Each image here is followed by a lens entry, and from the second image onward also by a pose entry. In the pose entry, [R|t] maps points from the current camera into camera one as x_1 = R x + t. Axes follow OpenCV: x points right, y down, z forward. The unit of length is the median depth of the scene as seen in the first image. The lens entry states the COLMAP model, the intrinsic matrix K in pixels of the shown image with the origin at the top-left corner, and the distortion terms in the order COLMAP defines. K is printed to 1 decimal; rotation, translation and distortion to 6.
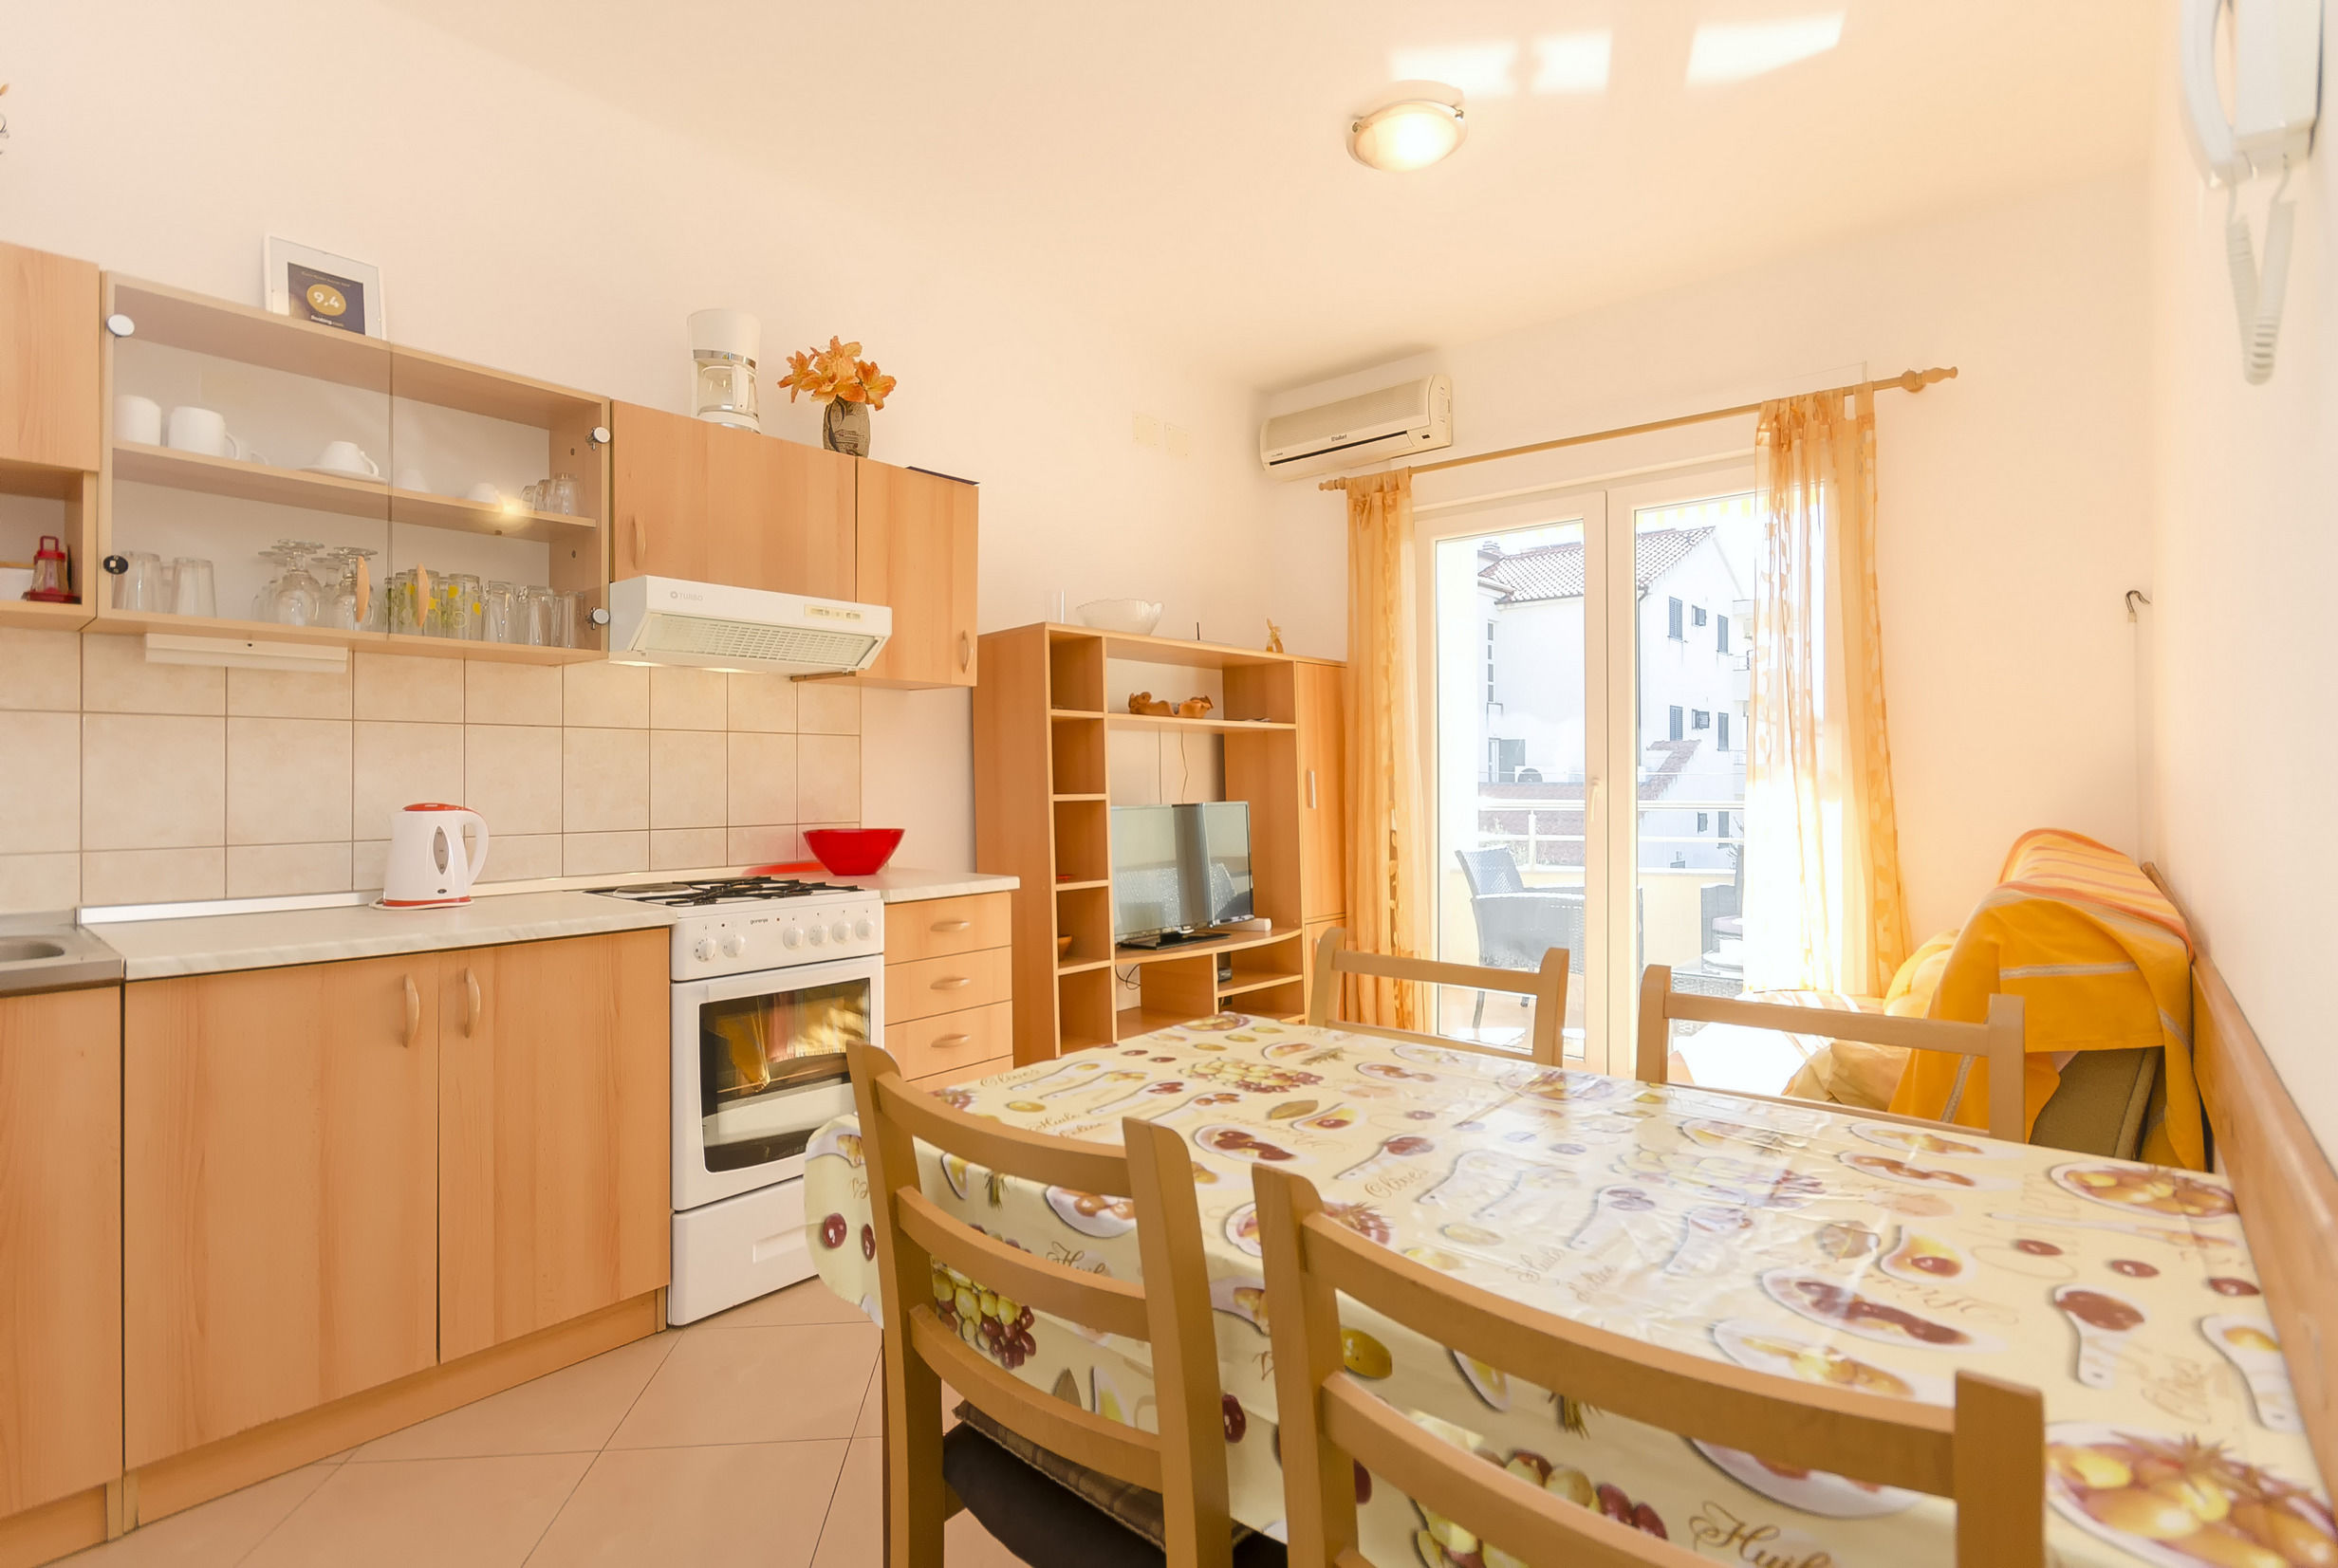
lens RADIAL K [[1020.4, 0, 1169.0], [0, 1020.4, 784.0], [0, 0, 1]] dist [-0.001238, -0.000093]
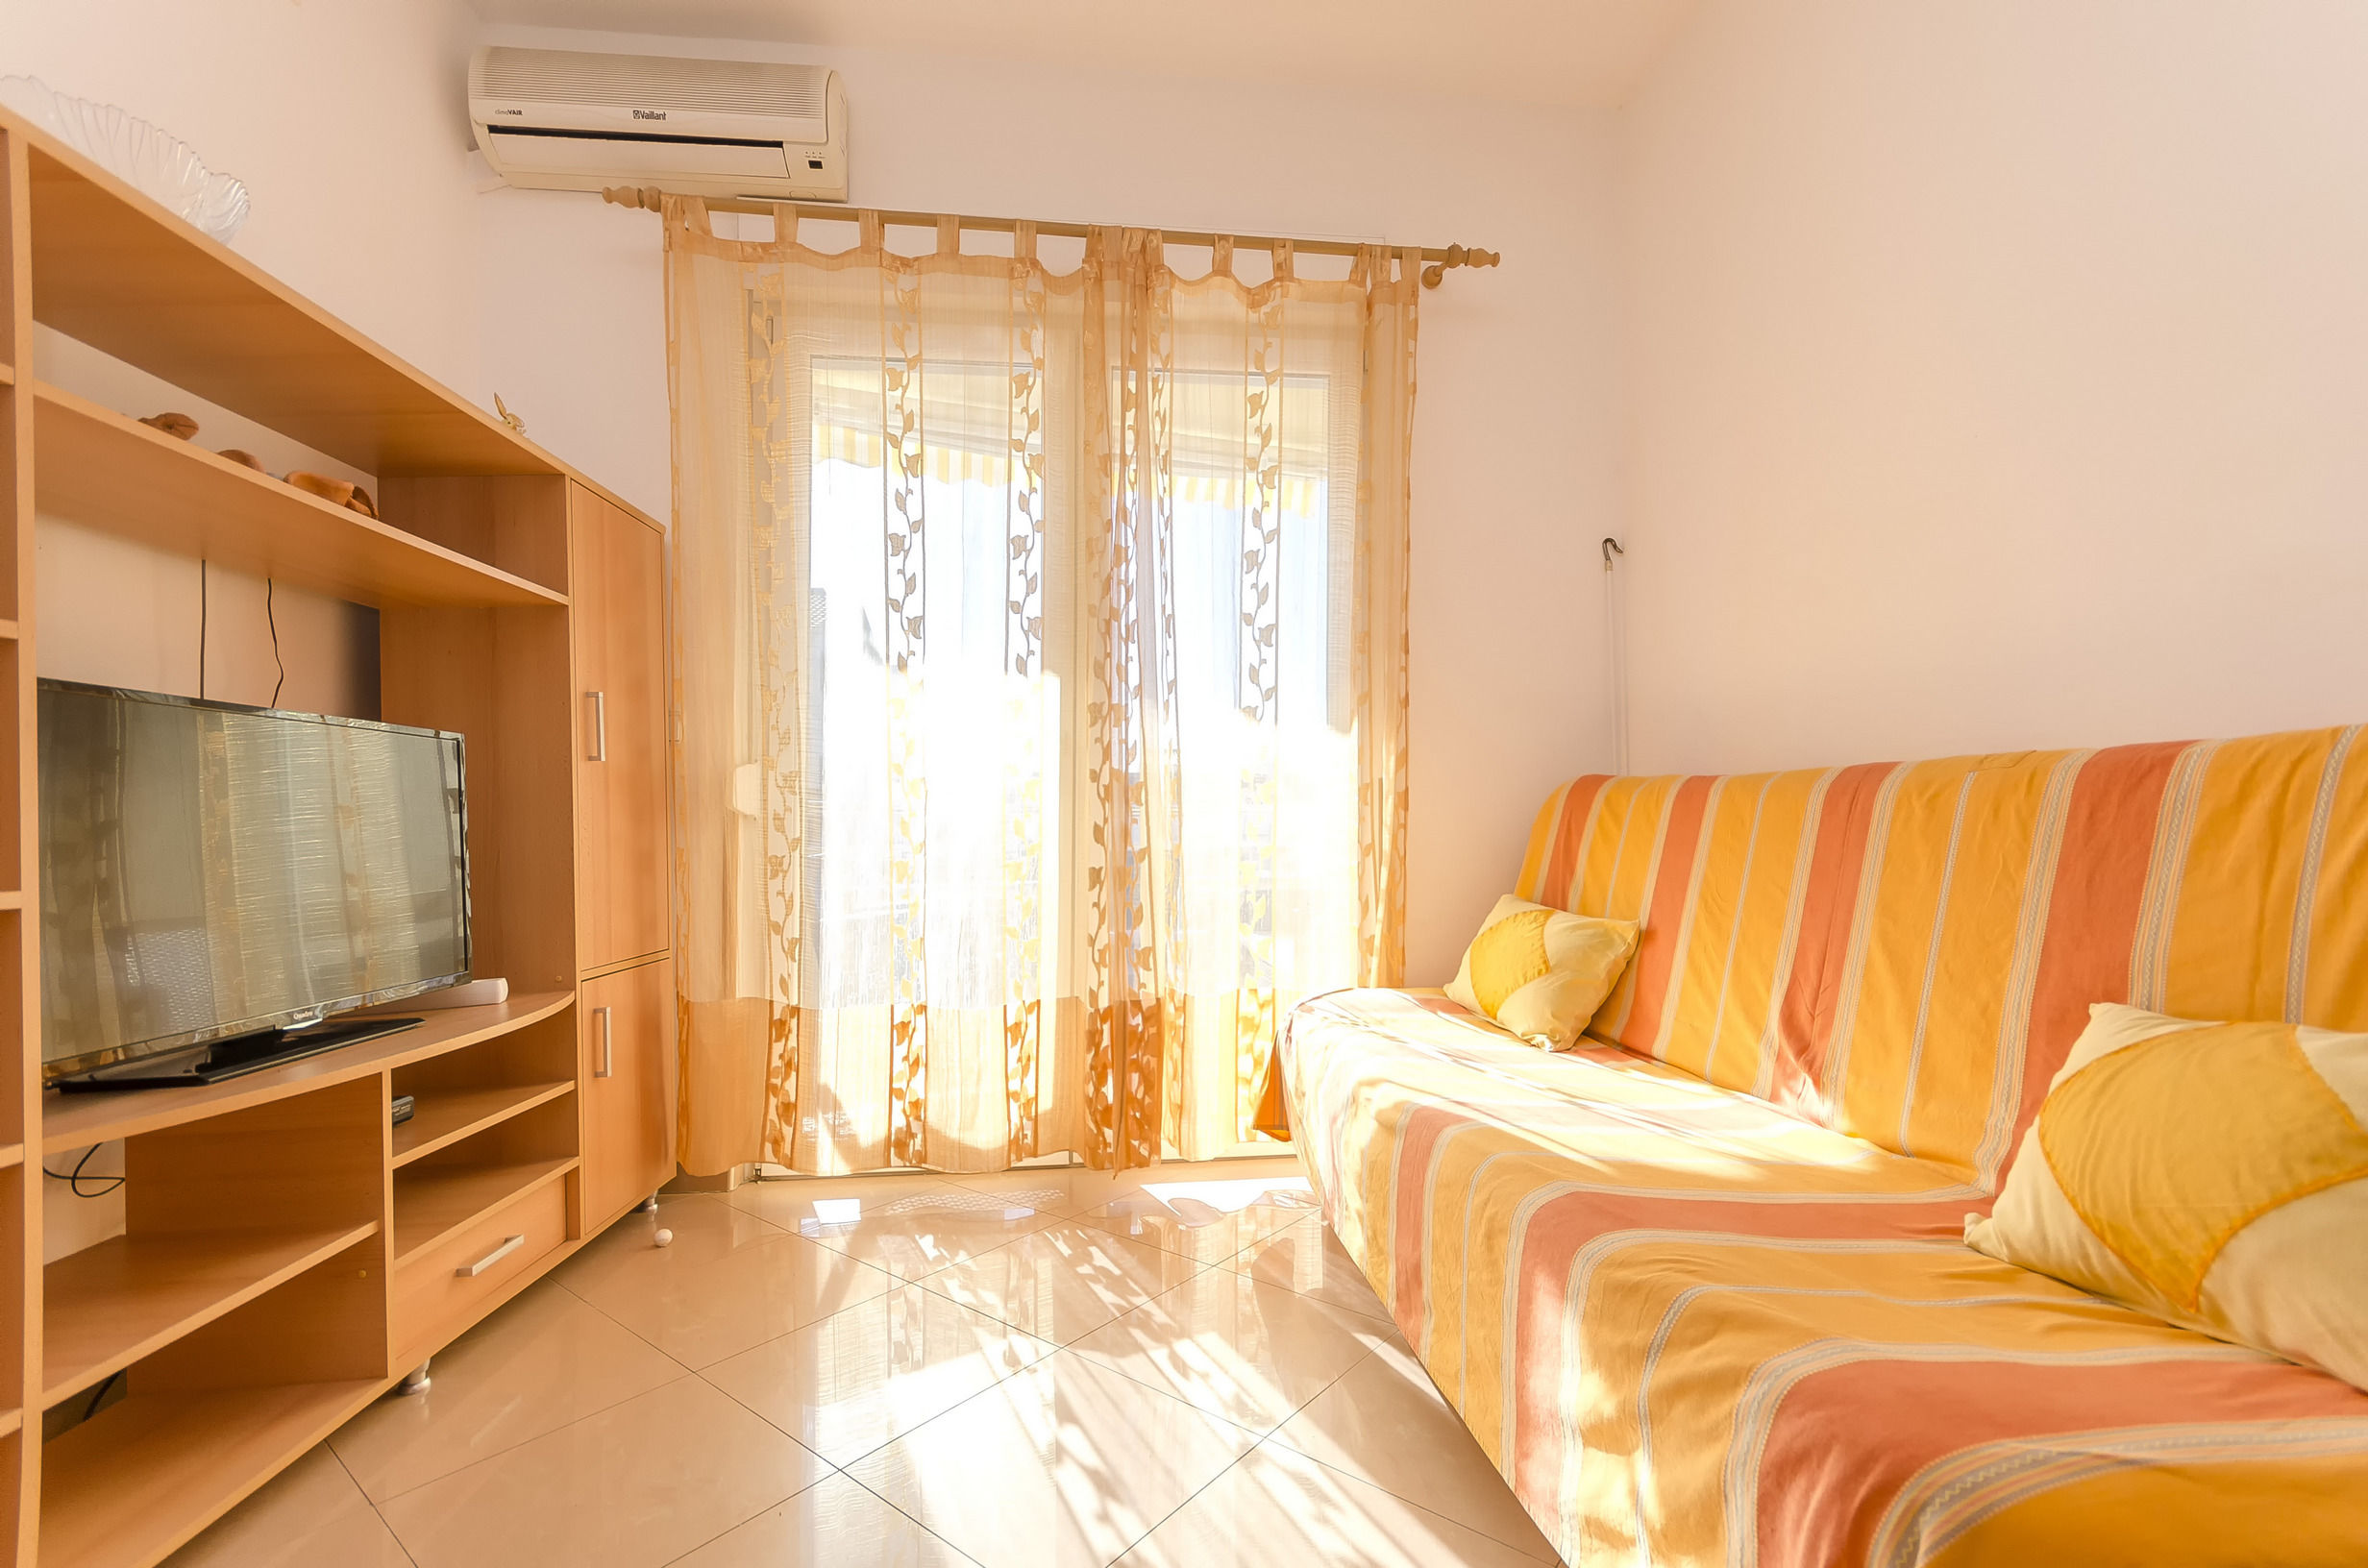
lens RADIAL K [[1024.0, 0, 1190.2], [0, 1024.0, 806.7], [0, 0, 1]] dist [0.000047, 0.000016]
pose [[0.693748, 0.017783, 0.719998, -0.032046], [0.005597, 0.999532, -0.030081, 0.072979], [-0.720196, 0.024899, 0.693324, 0.460707]]
